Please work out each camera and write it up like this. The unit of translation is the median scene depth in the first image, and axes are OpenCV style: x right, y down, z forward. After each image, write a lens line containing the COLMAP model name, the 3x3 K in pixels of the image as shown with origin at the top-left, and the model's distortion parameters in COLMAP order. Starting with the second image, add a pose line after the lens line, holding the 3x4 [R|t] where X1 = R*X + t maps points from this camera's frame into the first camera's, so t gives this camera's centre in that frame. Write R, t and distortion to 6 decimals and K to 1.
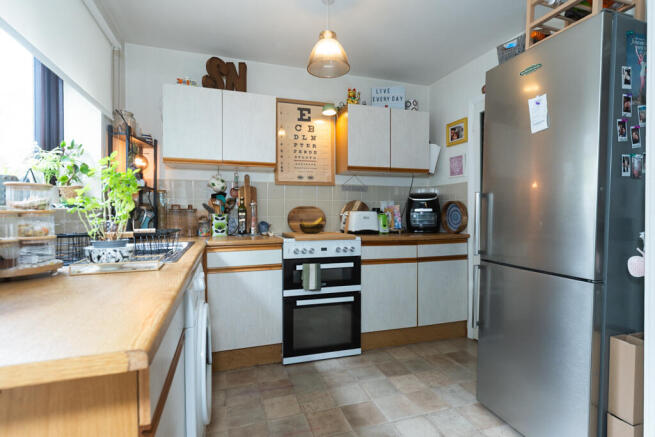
lens RADIAL K [[322.0, 0, 325.7], [0, 322.0, 217.4], [0, 0, 1]] dist [0.016137, -0.000918]
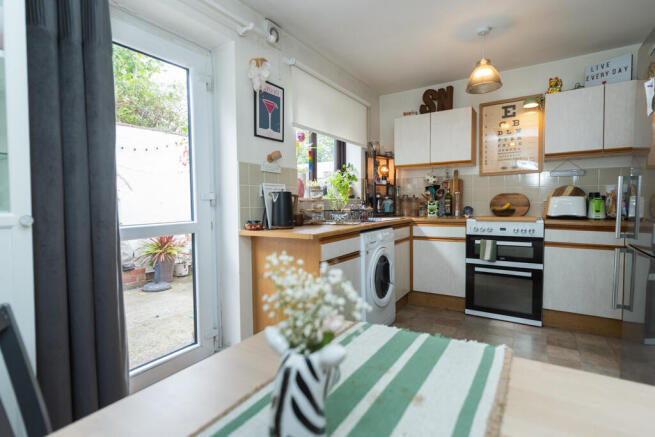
lens RADIAL K [[322.0, 0, 327.6], [0, 322.0, 215.8], [0, 0, 1]] dist [0.016137, -0.000918]
pose [[0.638016, 0.024435, -0.769635, 0.478347], [0.000301, 0.999488, 0.031982, 0.010231], [0.770023, -0.020637, 0.637682, -0.252030]]
